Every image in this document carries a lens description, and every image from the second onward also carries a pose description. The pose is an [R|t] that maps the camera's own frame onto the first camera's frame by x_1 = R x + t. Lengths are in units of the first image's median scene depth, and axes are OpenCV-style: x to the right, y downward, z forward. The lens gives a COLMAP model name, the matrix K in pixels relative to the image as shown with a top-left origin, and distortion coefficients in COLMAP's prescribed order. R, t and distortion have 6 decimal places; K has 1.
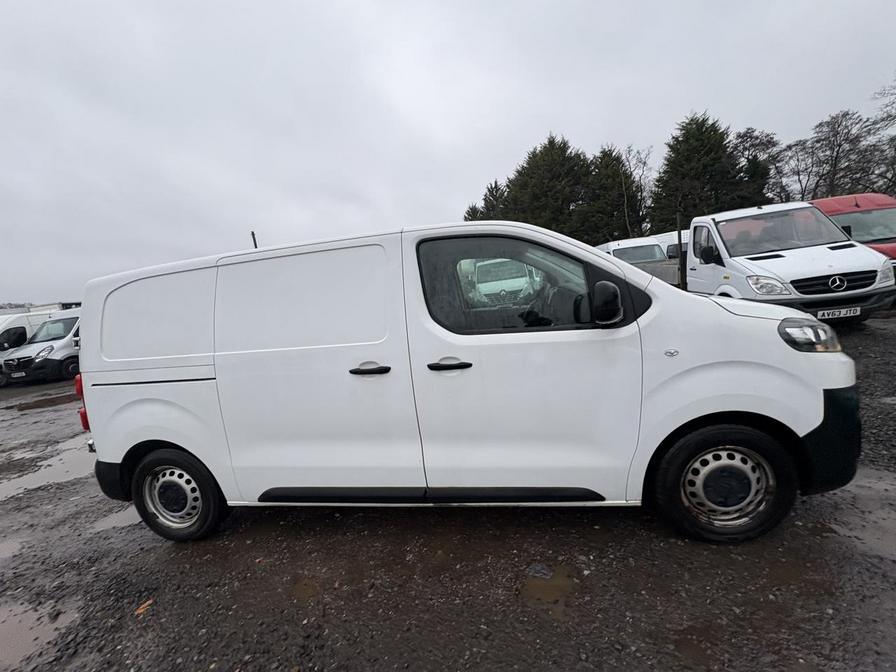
lens RADIAL K [[356.0, 0, 449.9], [0, 356.0, 334.0], [0, 0, 1]] dist [-0.004106, 0.000837]
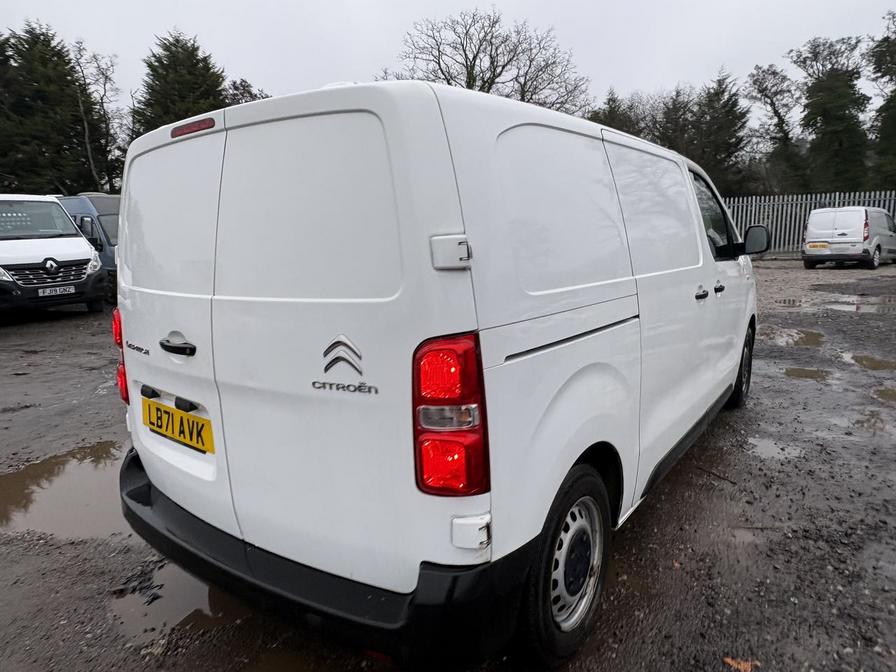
lens RADIAL K [[573.1, 0, 452.5], [0, 573.1, 325.6], [0, 0, 1]] dist [-0.000092, -0.000921]
pose [[0.447484, -0.041840, 0.893313, -0.111068], [0.091936, 0.995765, 0.000585, 0.007197], [-0.889554, 0.081866, 0.449435, 0.053653]]
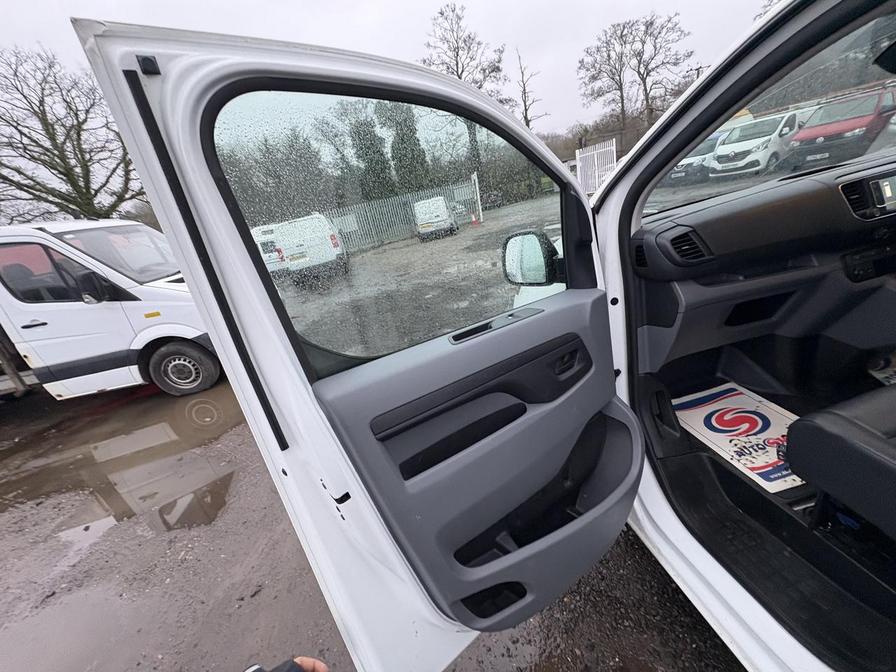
lens RADIAL K [[356.0, 0, 449.4], [0, 356.0, 337.3], [0, 0, 1]] dist [-0.004106, 0.000837]
pose [[-0.302620, -0.164224, 0.938857, 0.001382], [0.363272, 0.890815, 0.272913, -0.019451], [-0.881167, 0.423650, -0.209921, 0.126955]]
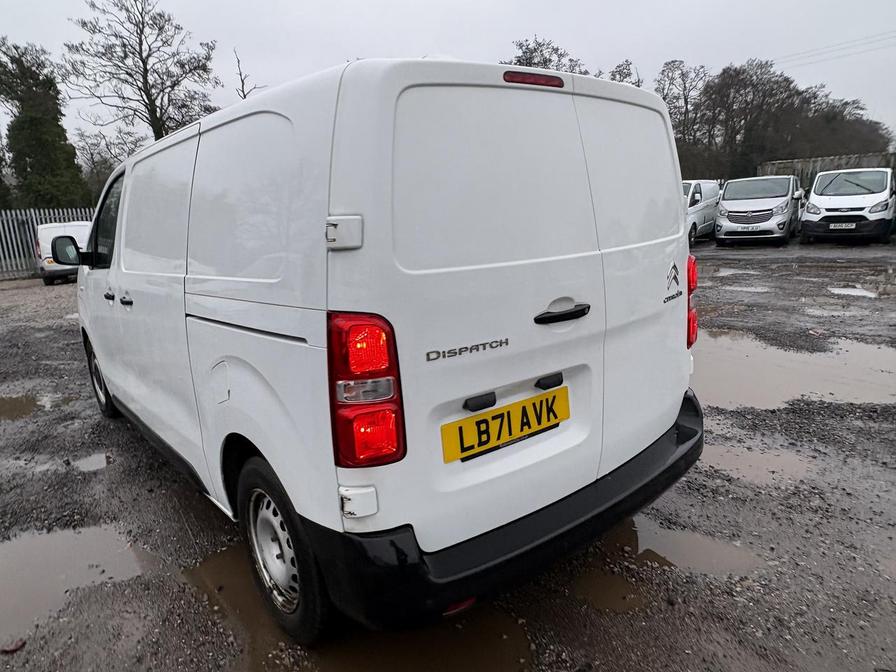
lens RADIAL K [[573.1, 0, 446.7], [0, 573.1, 335.2], [0, 0, 1]] dist [-0.000092, -0.000921]
pose [[-0.736496, 0.019147, 0.676171, -0.100928], [0.228000, 0.948134, 0.221492, -0.005066], [-0.636860, 0.317295, -0.702662, 0.144737]]
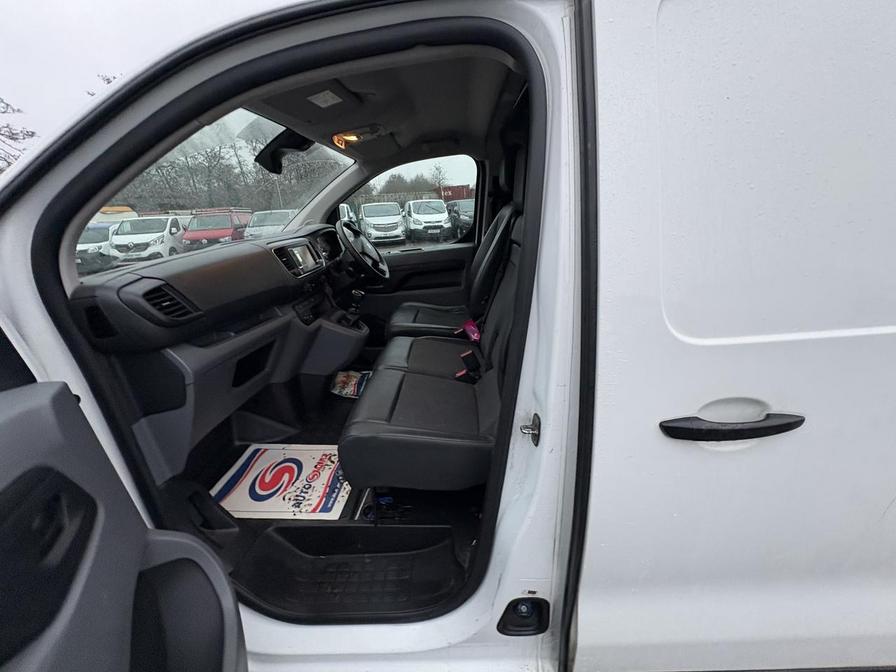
lens RADIAL K [[356.0, 0, 448.0], [0, 356.0, 337.3], [0, 0, 1]] dist [-0.004106, 0.000837]
pose [[-0.976959, 0.206883, -0.052439, 0.008252], [0.159492, 0.870965, 0.464738, -0.016754], [0.141819, 0.445667, -0.883894, 0.124223]]
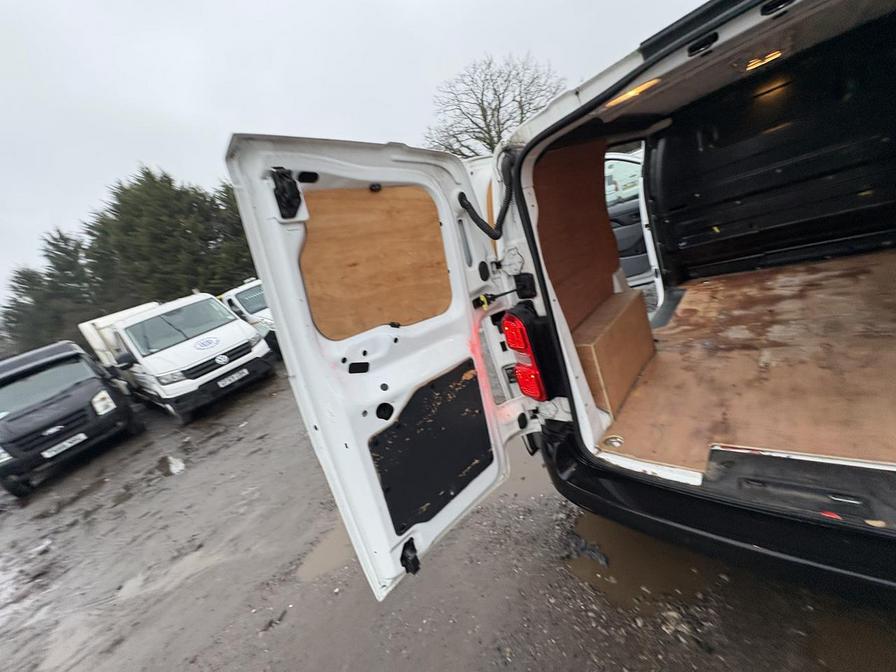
lens RADIAL K [[356.0, 0, 449.4], [0, 356.0, 336.3], [0, 0, 1]] dist [-0.004106, 0.000837]
pose [[0.548008, -0.297682, 0.781712, -0.106780], [0.381491, 0.920626, 0.083142, -0.002515], [-0.744414, 0.252653, 0.618073, 0.096968]]
